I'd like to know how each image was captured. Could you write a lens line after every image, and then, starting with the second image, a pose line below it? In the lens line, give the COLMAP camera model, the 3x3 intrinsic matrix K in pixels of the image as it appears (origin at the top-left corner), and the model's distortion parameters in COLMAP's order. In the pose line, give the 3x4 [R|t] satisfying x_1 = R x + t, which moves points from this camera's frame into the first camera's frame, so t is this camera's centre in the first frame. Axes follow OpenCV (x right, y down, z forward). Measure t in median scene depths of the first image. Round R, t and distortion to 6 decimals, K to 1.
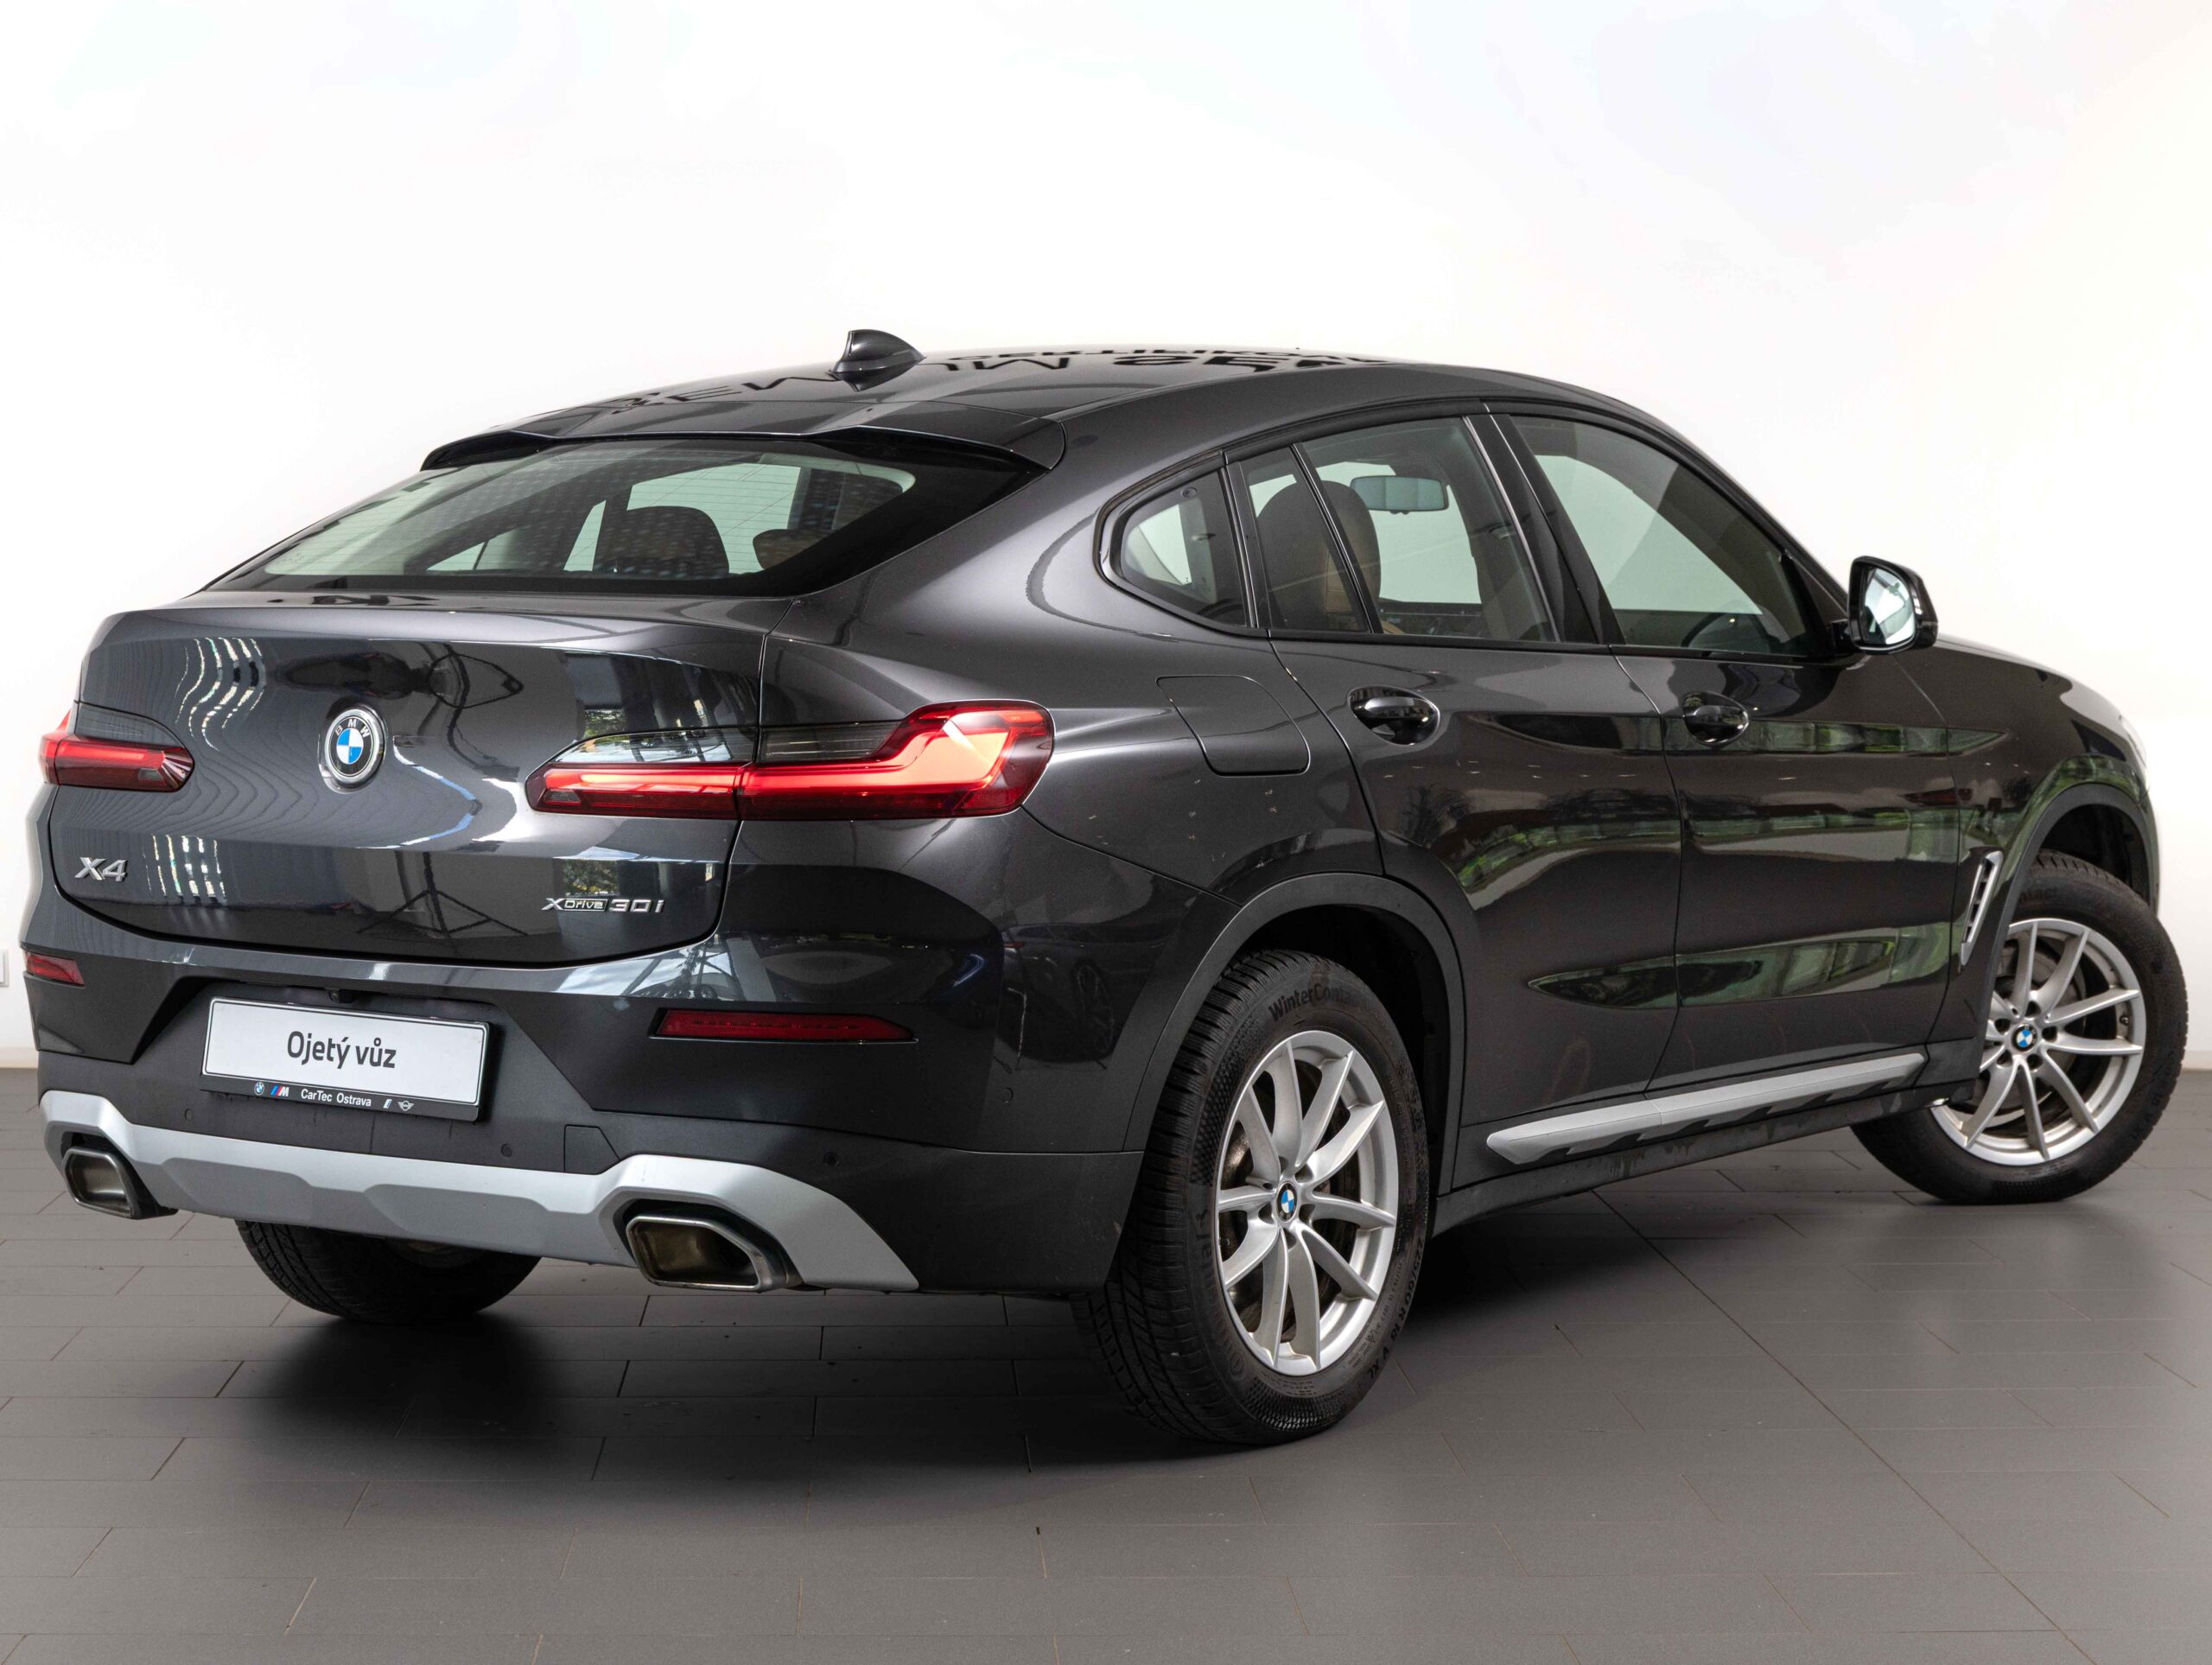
lens RADIAL K [[4372.5, 0, 1105.0], [0, 4372.5, 827.3], [0, 0, 1]] dist [-0.109556, 0.000000]
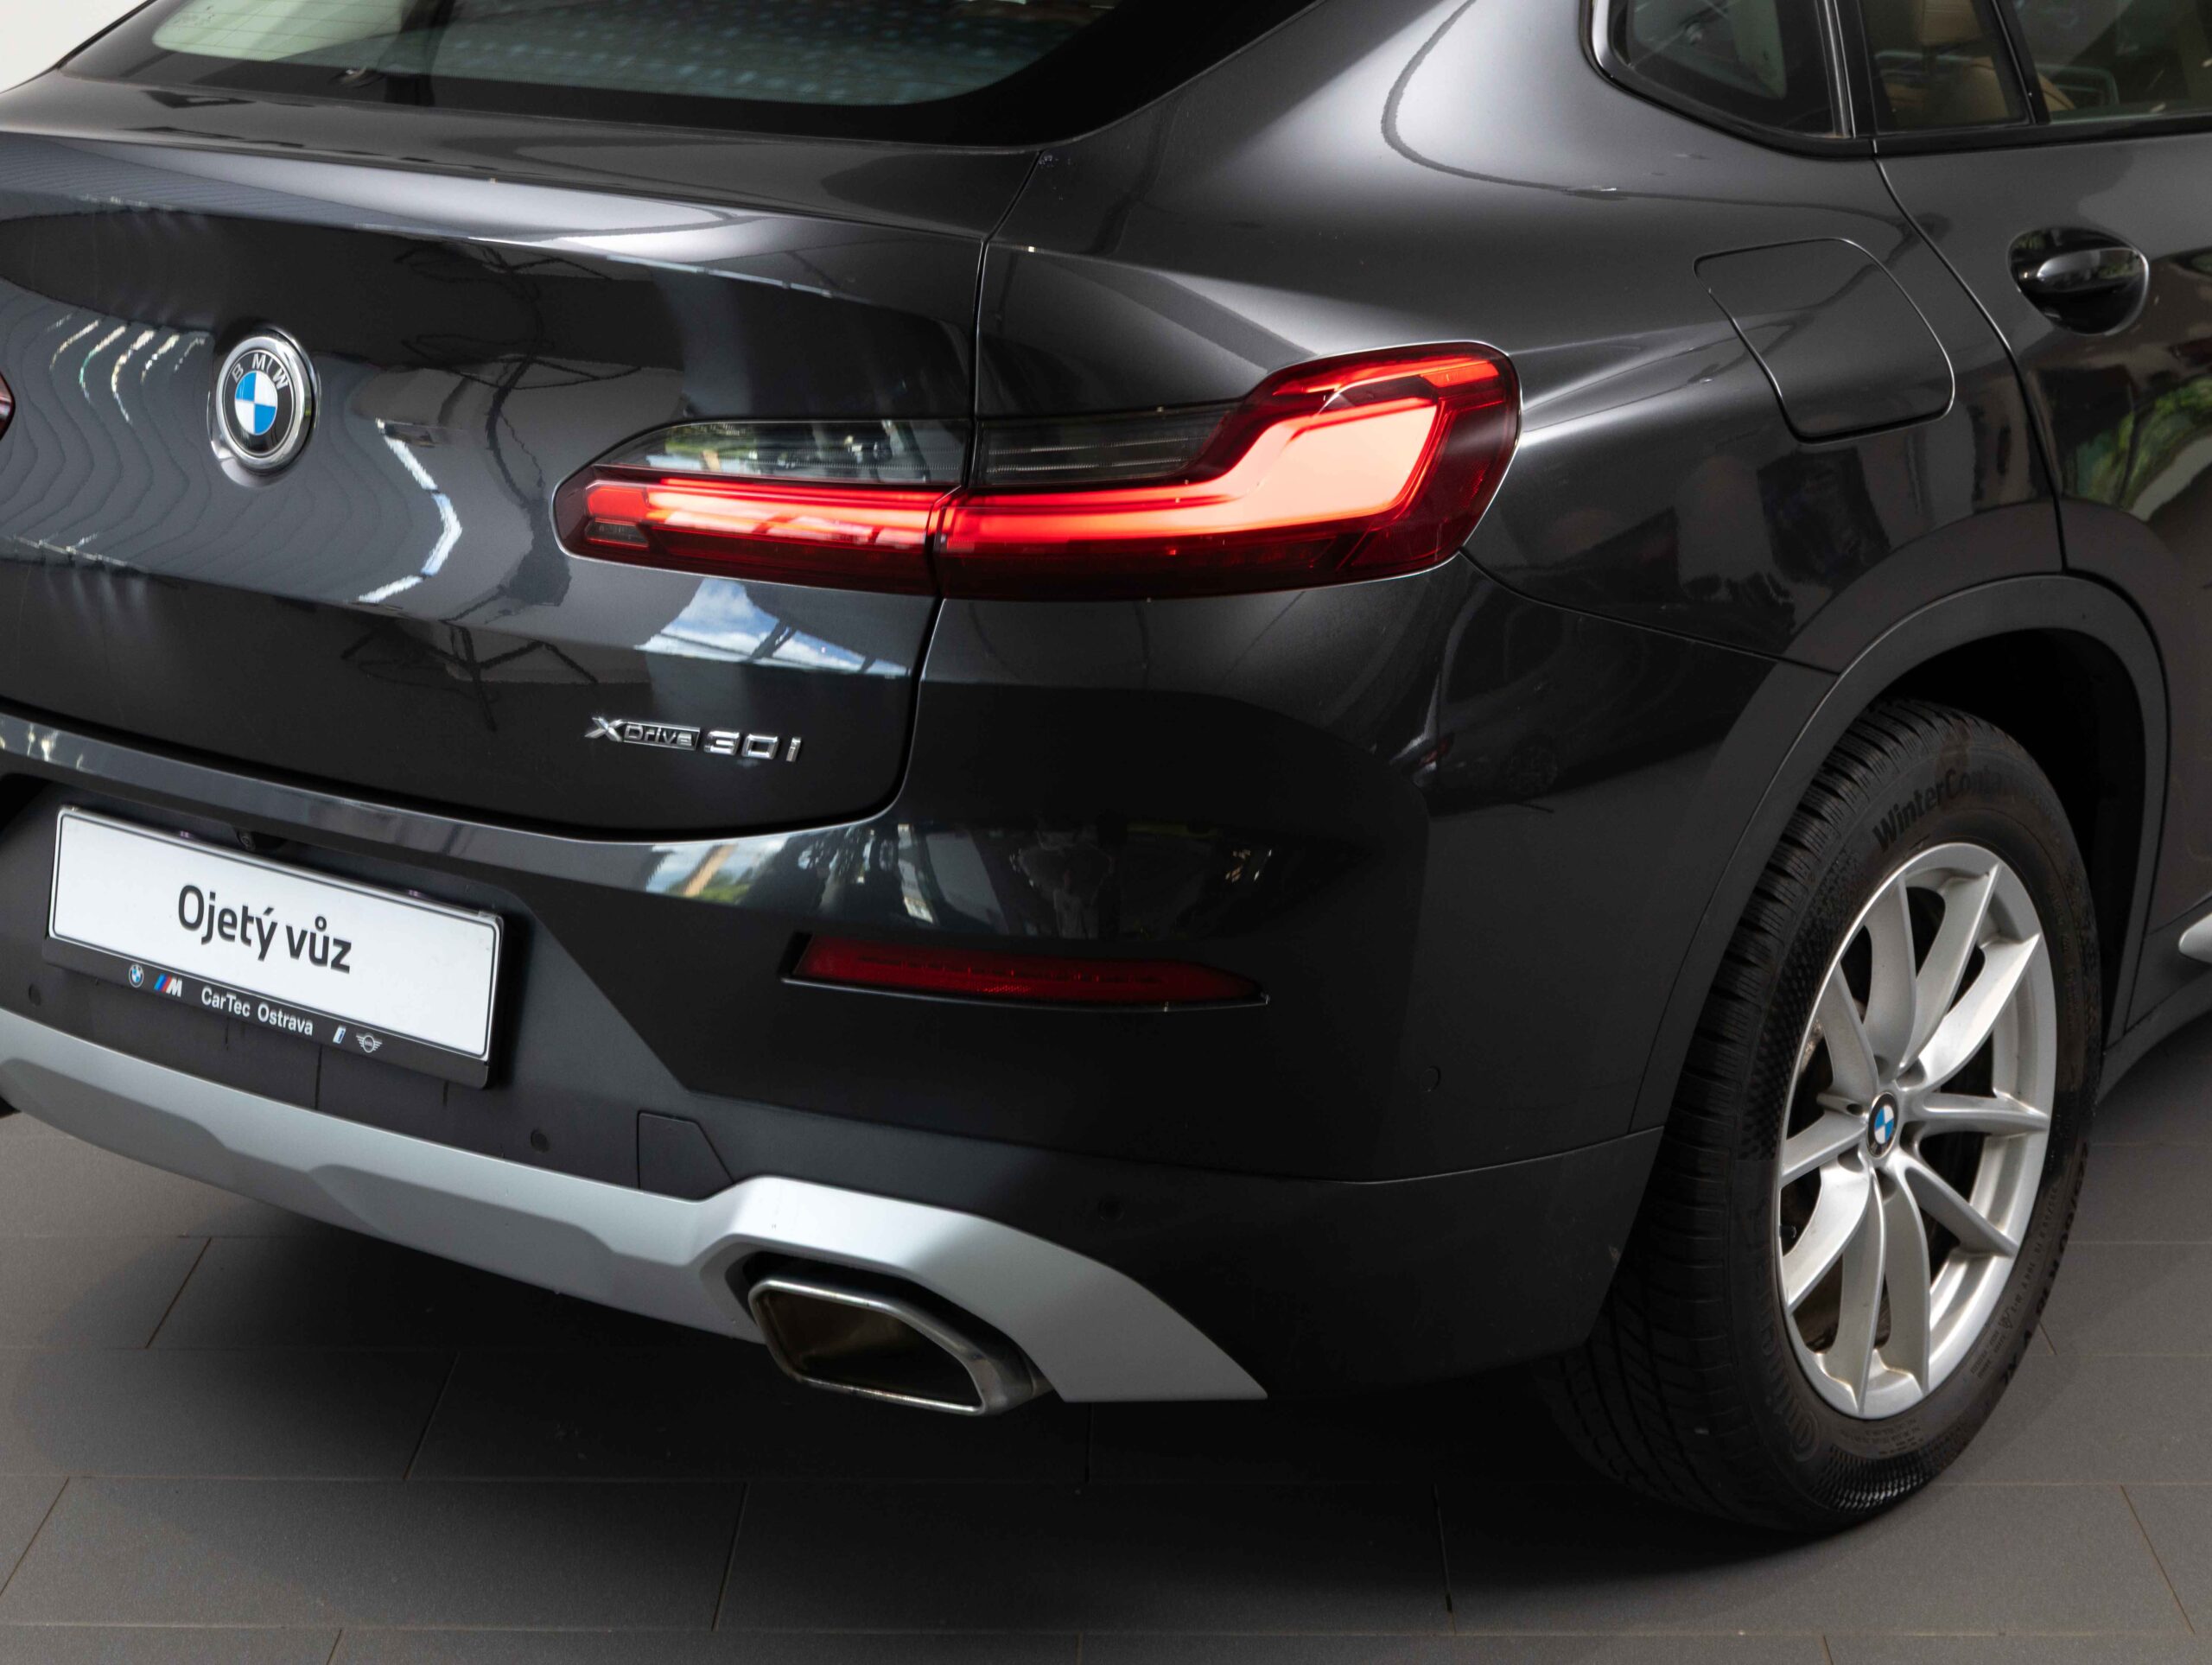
lens RADIAL K [[4372.5, 0, 1104.3], [0, 4372.5, 834.6], [0, 0, 1]] dist [-0.109556, 0.000000]
pose [[0.997514, 0.011392, -0.069547, -0.024100], [0.002883, 0.979426, 0.201782, -0.075629], [0.070414, -0.201481, 0.976958, 0.440829]]
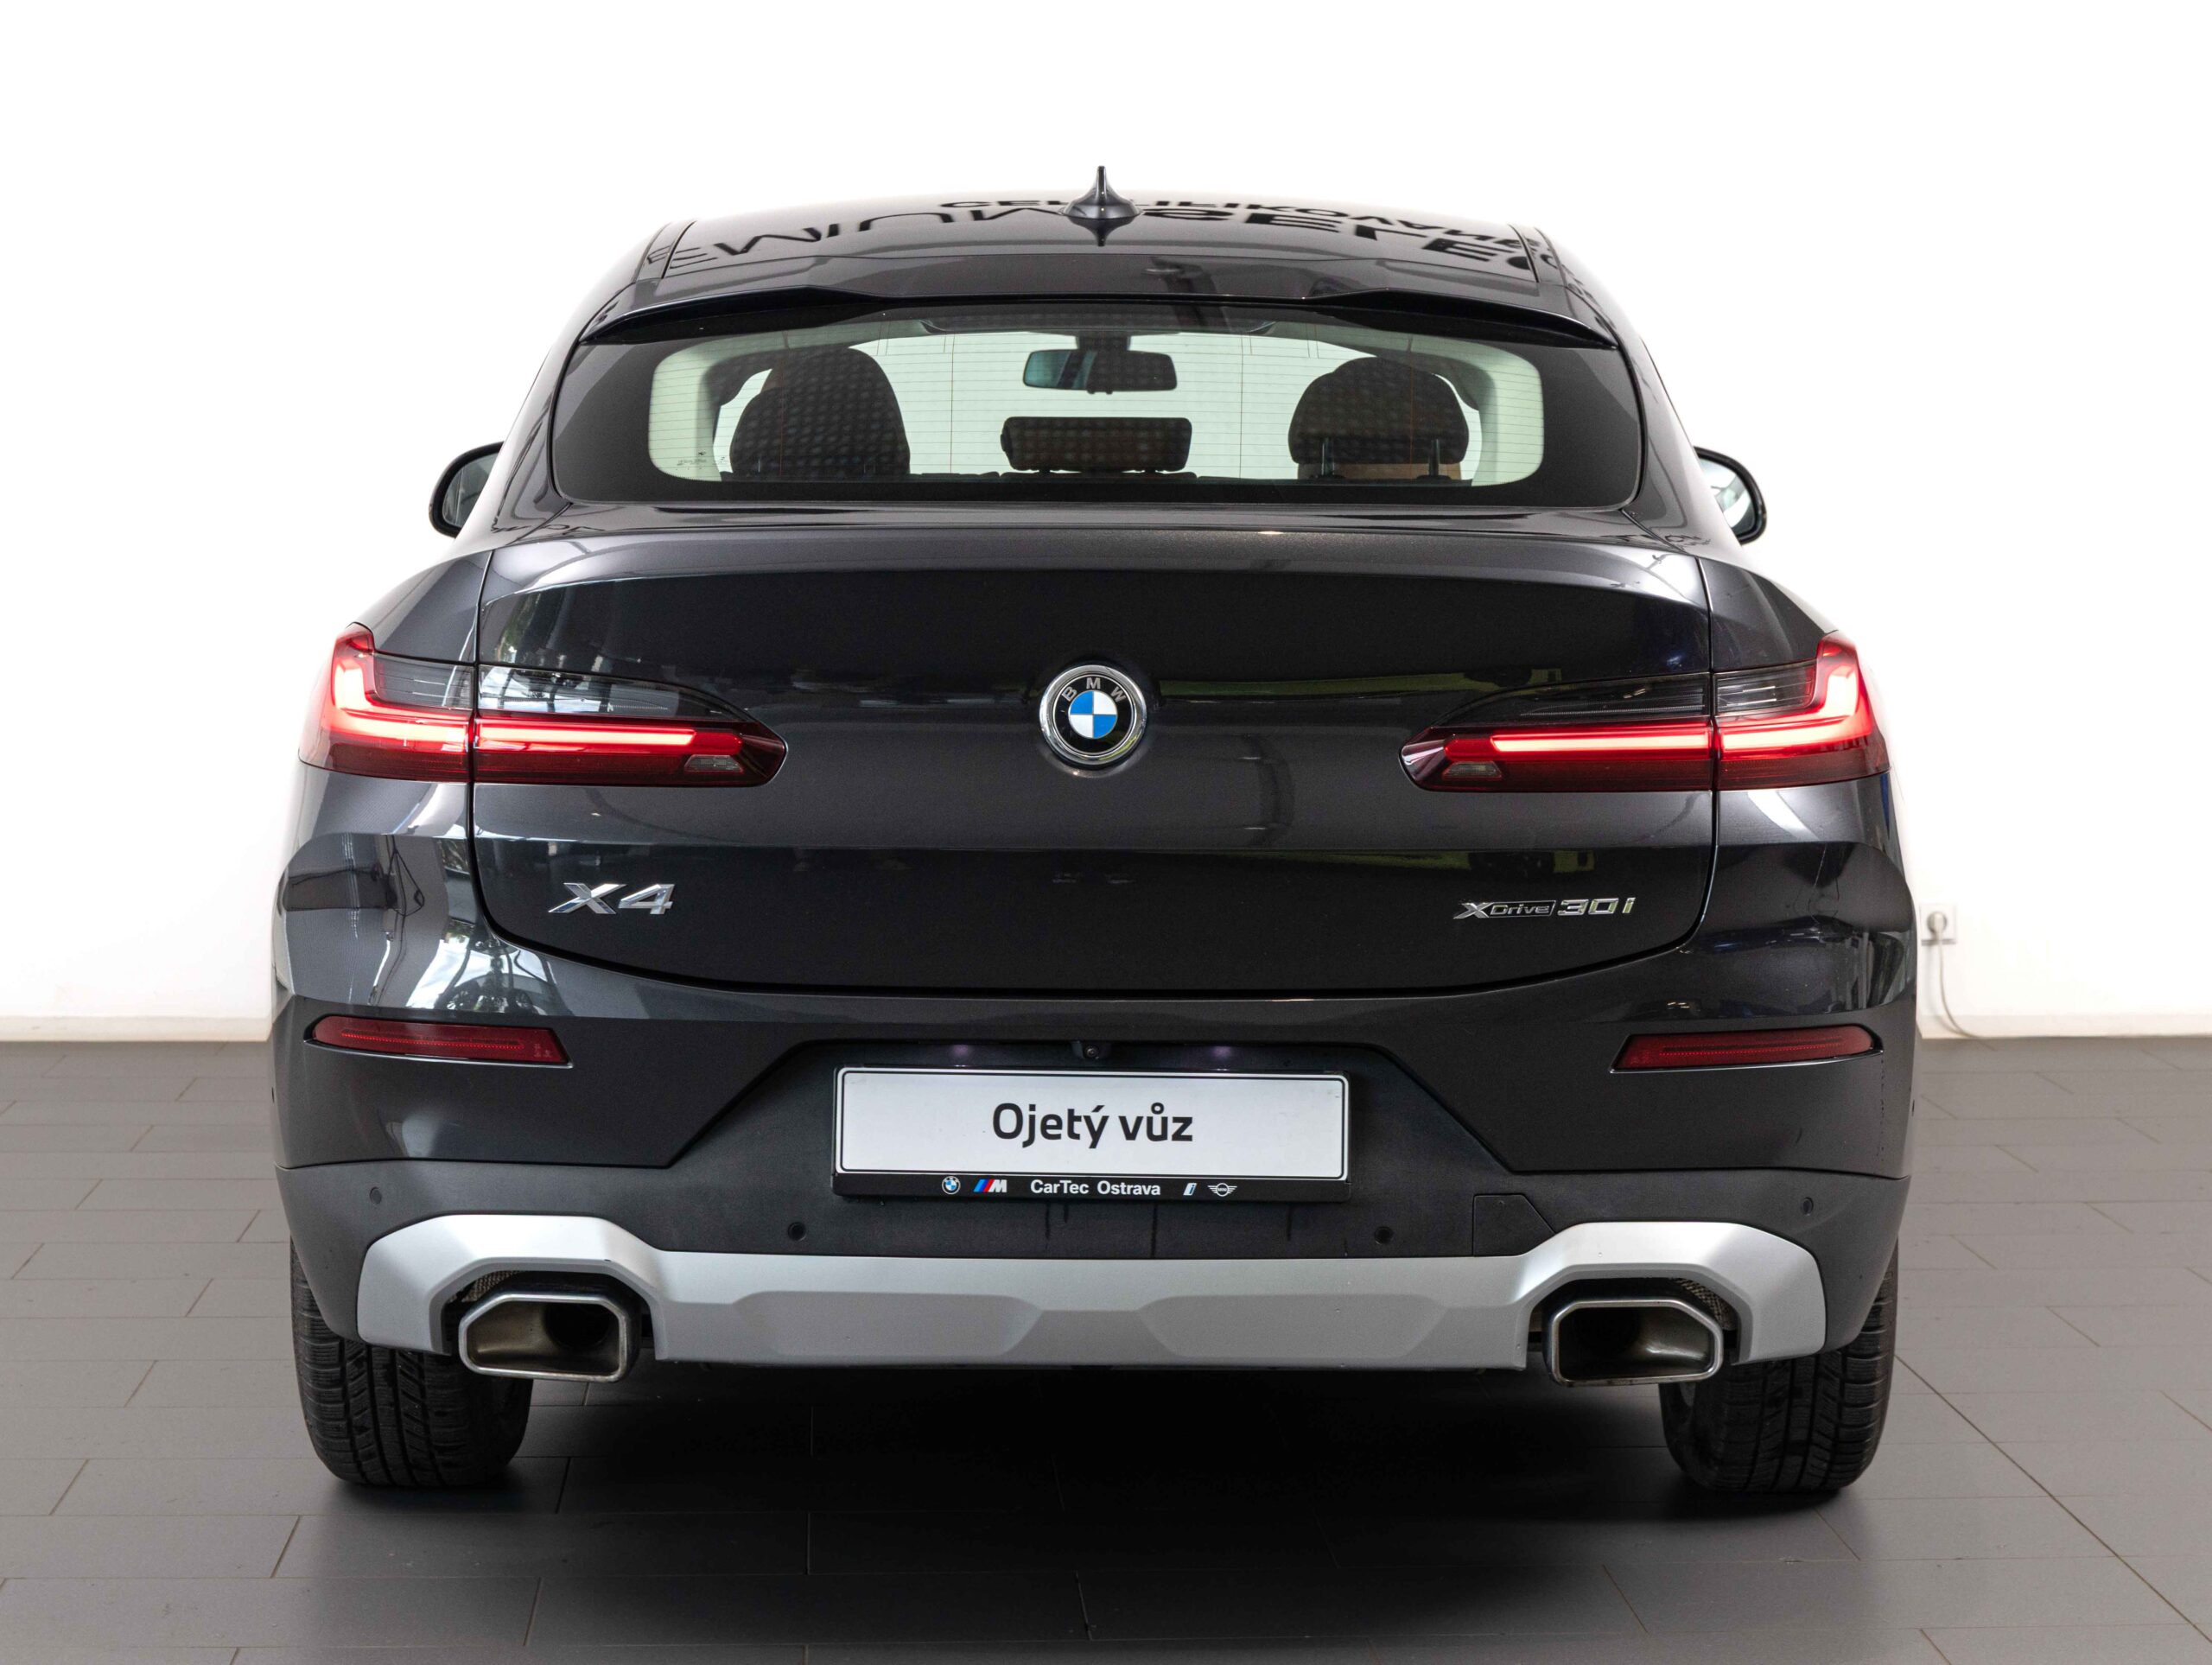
lens RADIAL K [[4397.9, 0, 1106.7], [0, 4397.9, 839.0], [0, 0, 1]] dist [-0.041225, 0.000000]
pose [[0.841150, -0.051794, 0.538316, -0.565724], [0.034626, 0.998519, 0.041968, -0.028253], [-0.539692, -0.016662, 0.841697, 0.362082]]
